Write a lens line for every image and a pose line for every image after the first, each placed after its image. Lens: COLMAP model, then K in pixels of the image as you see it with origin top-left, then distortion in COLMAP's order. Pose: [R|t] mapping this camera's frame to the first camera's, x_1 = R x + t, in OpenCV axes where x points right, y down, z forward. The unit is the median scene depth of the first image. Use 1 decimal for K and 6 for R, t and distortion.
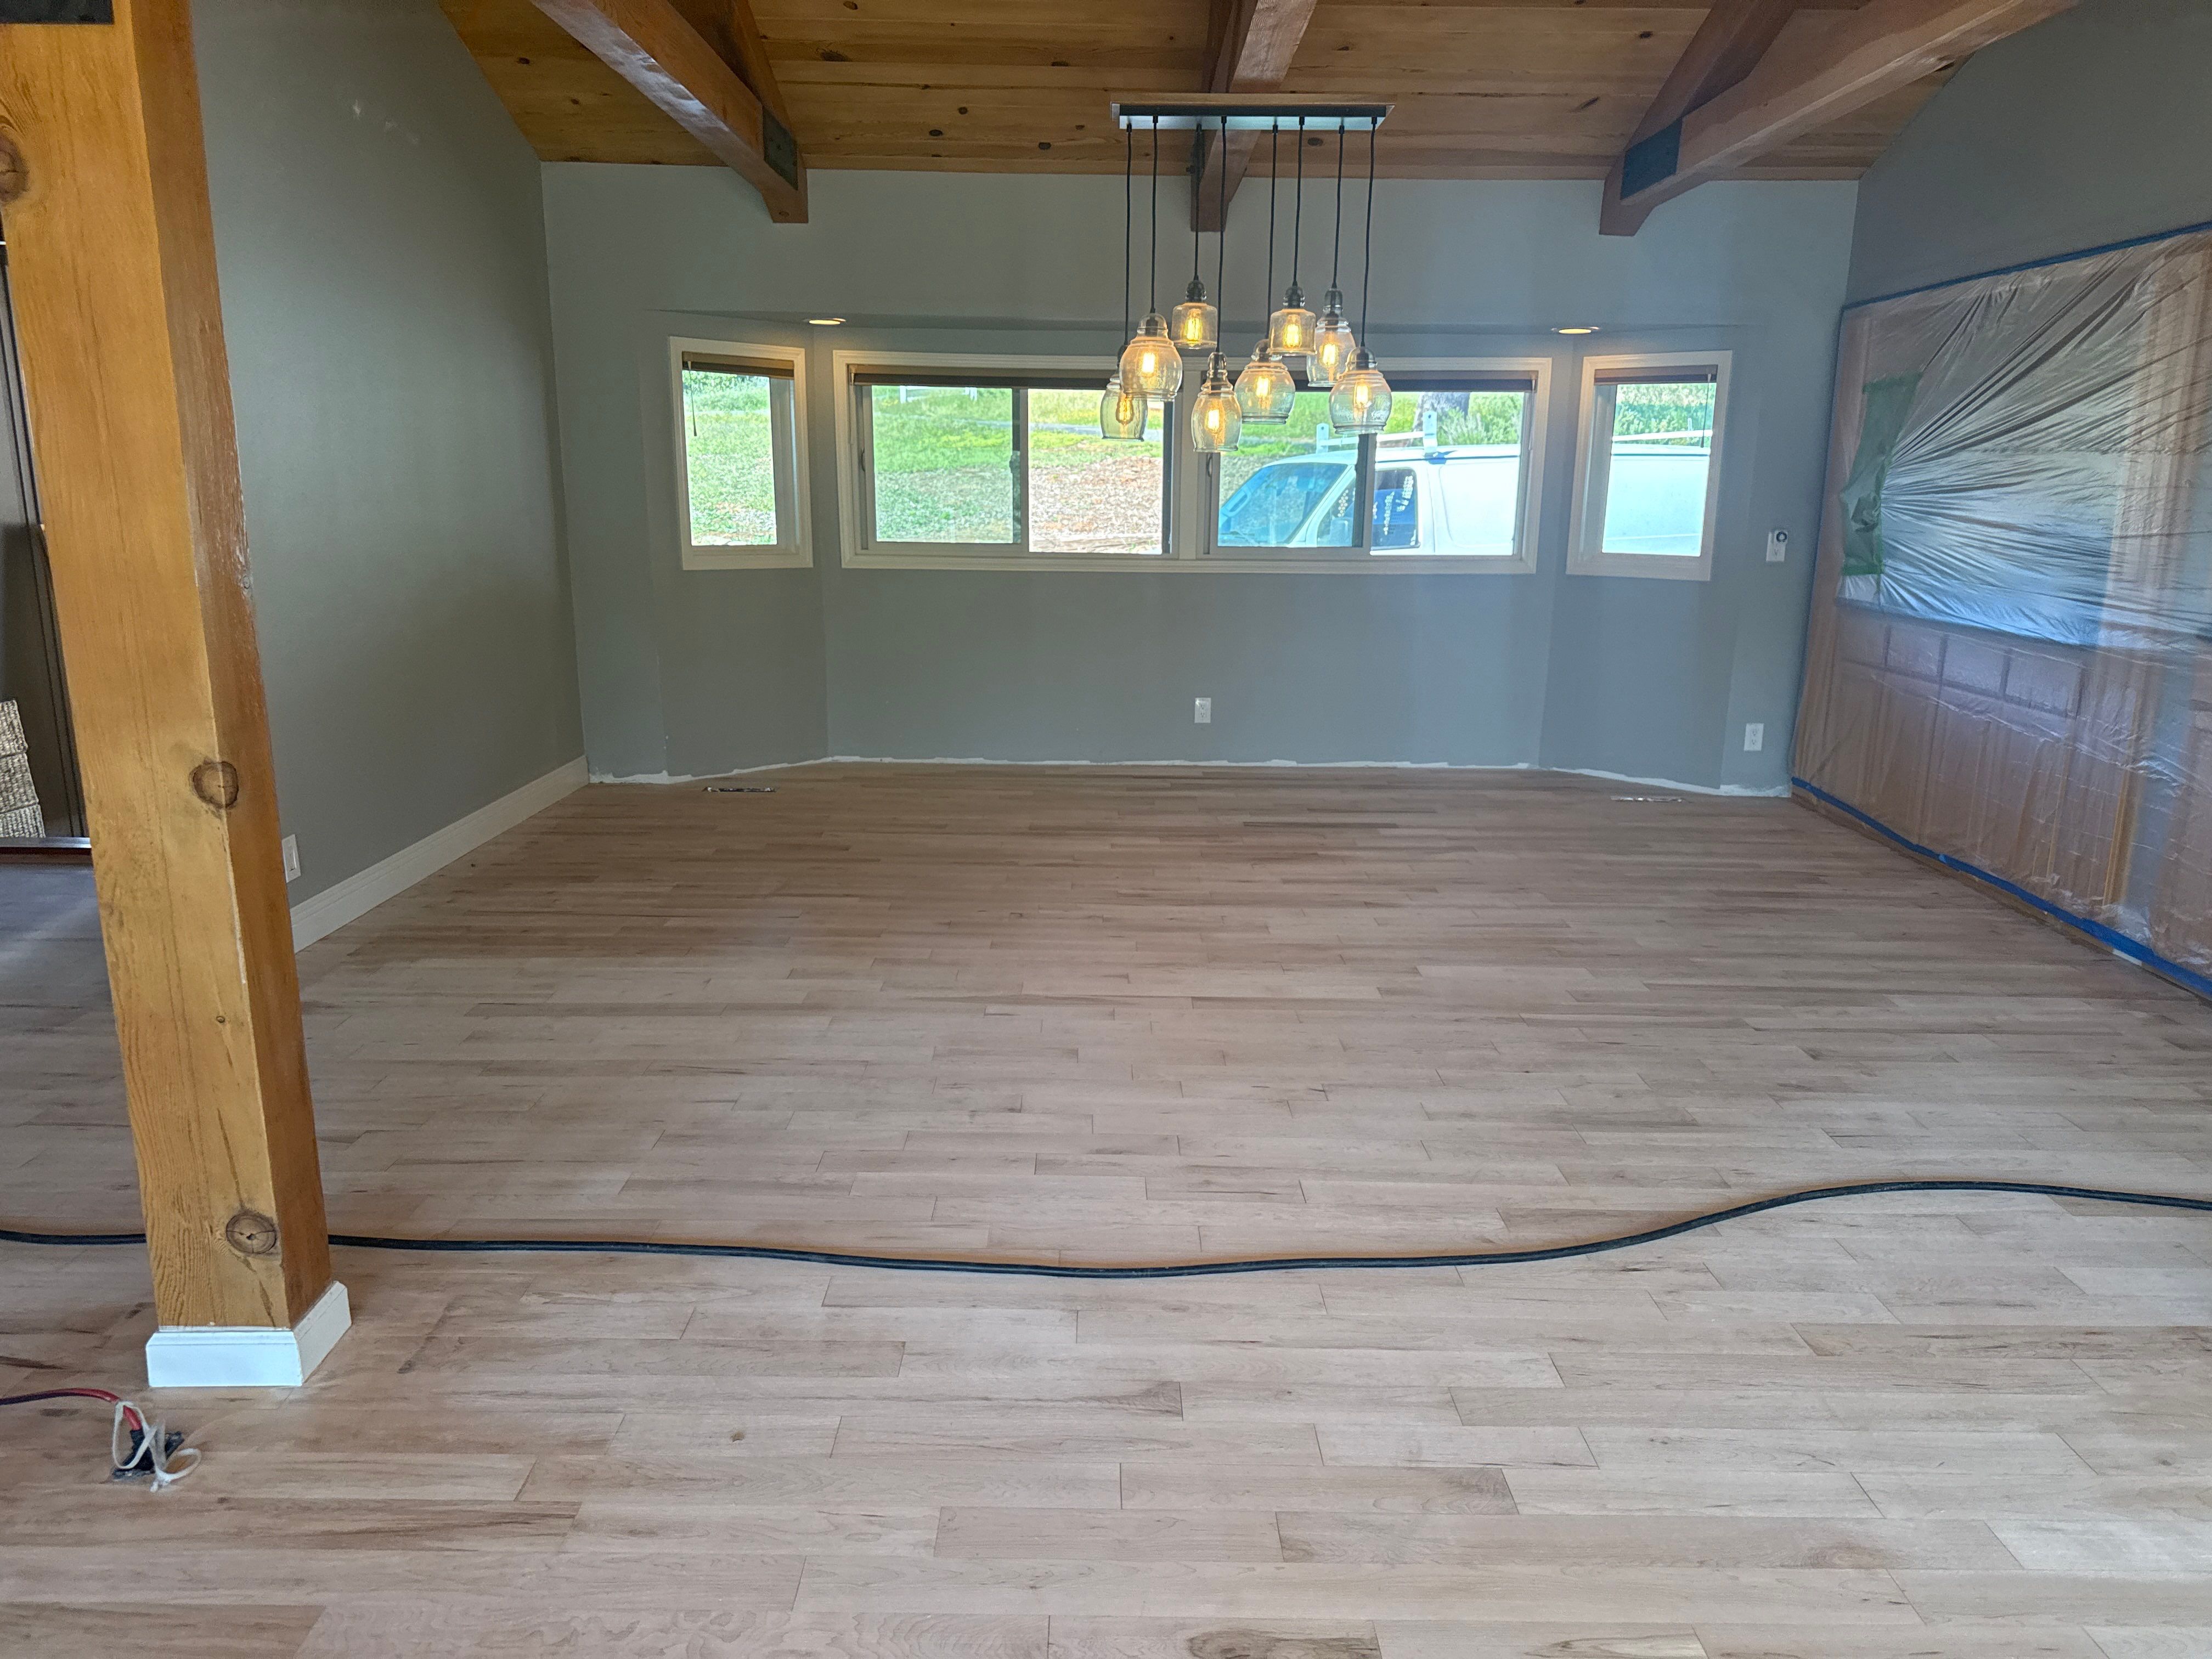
lens RADIAL K [[1644.5, 0, 1106.0], [0, 1644.5, 829.5], [0, 0, 1]] dist [0.062396, -0.099080]
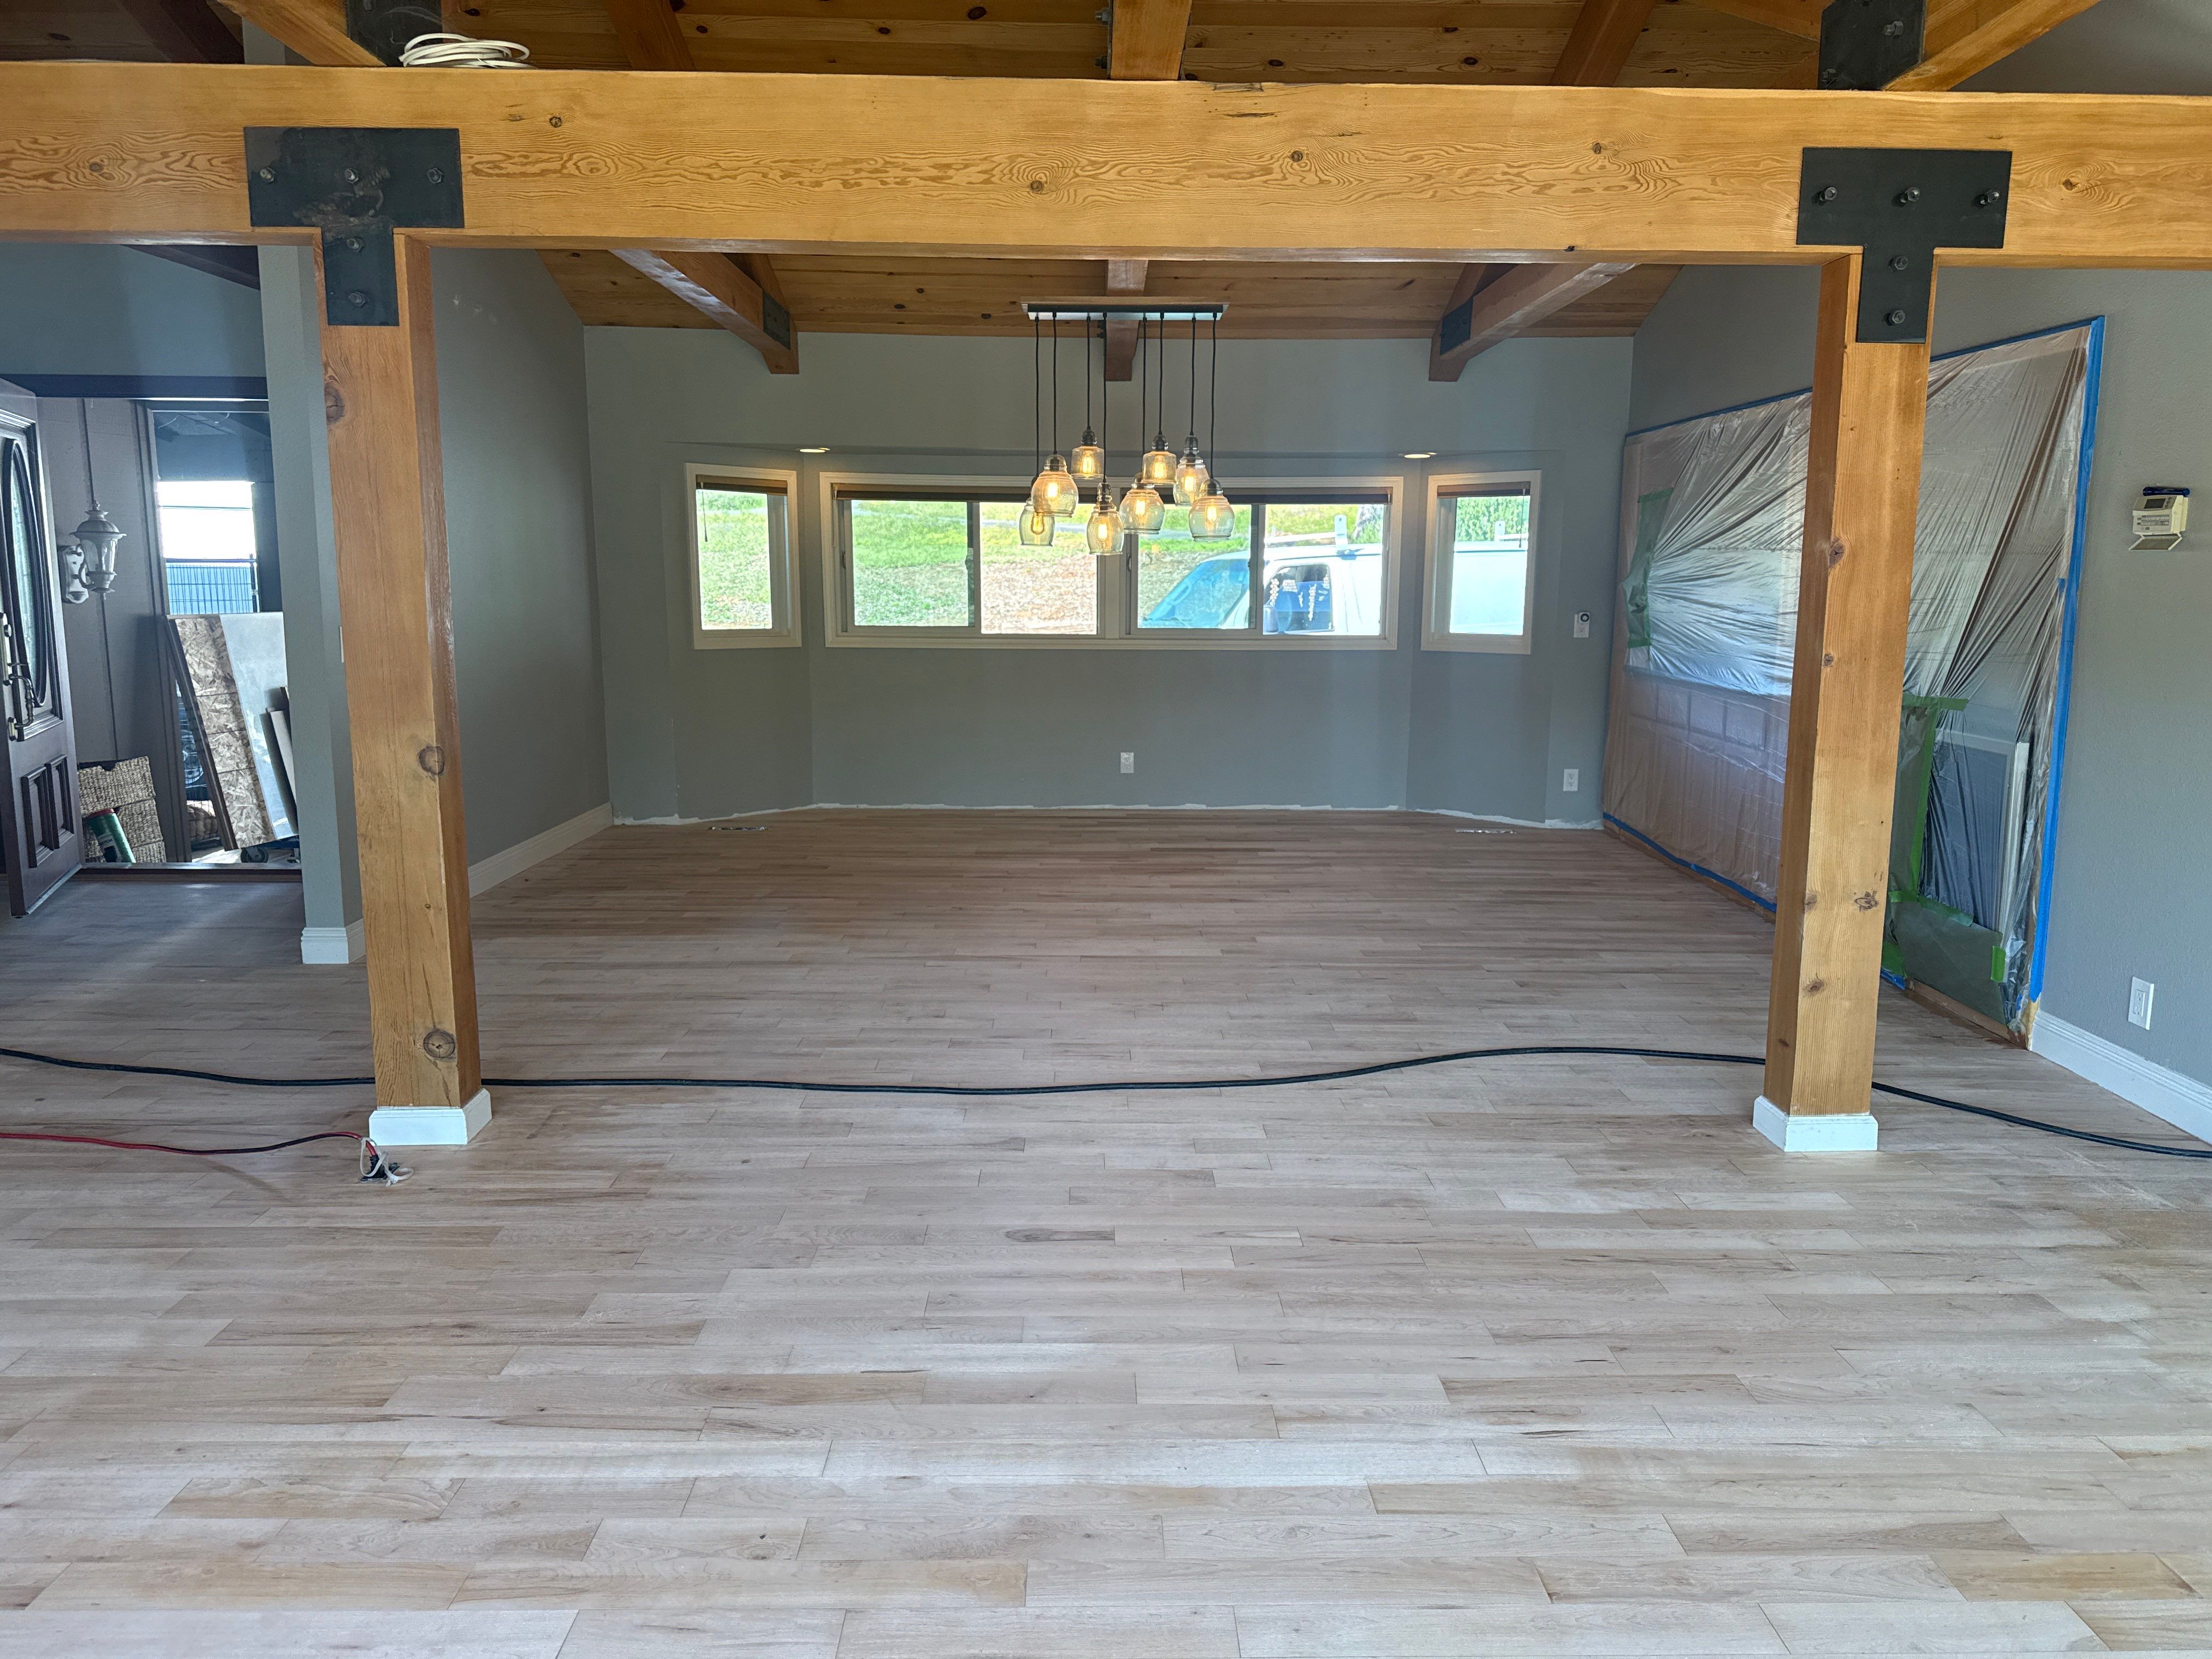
lens RADIAL K [[1567.2, 0, 1112.2], [0, 1567.2, 779.2], [0, 0, 1]] dist [0.179120, -0.386908]
pose [[0.999823, -0.007297, 0.017367, 0.060579], [0.008642, 0.996862, -0.078687, 0.064016], [-0.016738, 0.078823, 0.996748, -0.315891]]
